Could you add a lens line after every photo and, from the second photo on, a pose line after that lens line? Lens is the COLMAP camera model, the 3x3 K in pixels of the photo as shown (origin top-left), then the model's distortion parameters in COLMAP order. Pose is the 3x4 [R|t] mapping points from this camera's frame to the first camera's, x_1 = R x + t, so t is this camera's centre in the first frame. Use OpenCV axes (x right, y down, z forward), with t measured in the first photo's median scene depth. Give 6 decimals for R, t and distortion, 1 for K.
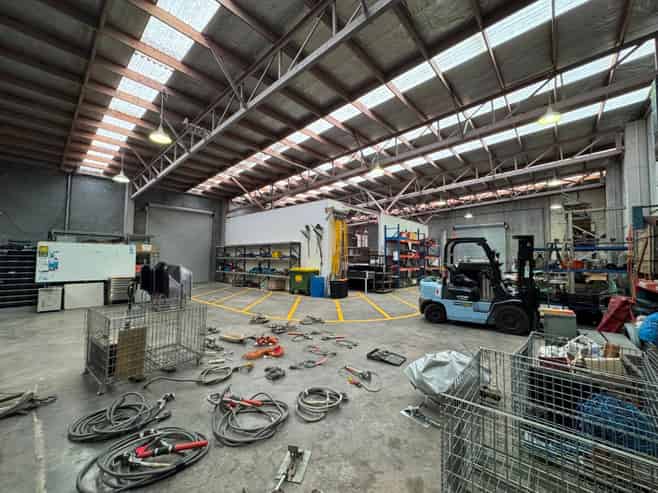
lens RADIAL K [[264.0, 0, 329.0], [0, 264.0, 246.5], [0, 0, 1]] dist [-0.000227, -0.000006]
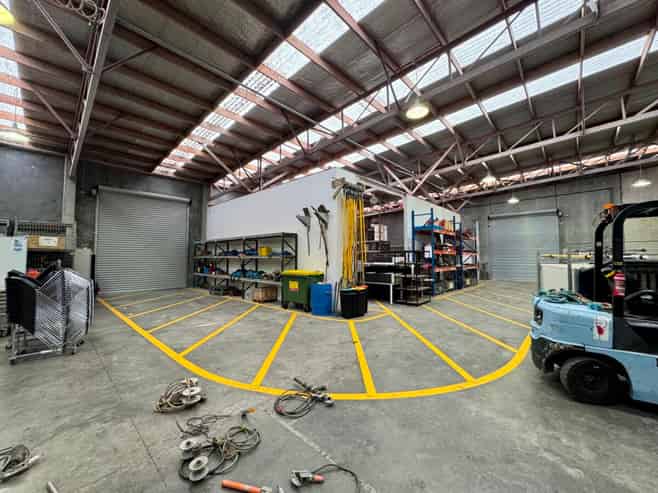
lens RADIAL K [[264.0, 0, 329.0], [0, 264.0, 246.5], [0, 0, 1]] dist [-0.000227, -0.000006]
pose [[0.999581, -0.011363, -0.026629, -0.004756], [0.011544, 0.999911, 0.006627, 0.014286], [0.026551, -0.006931, 0.999623, 0.278115]]
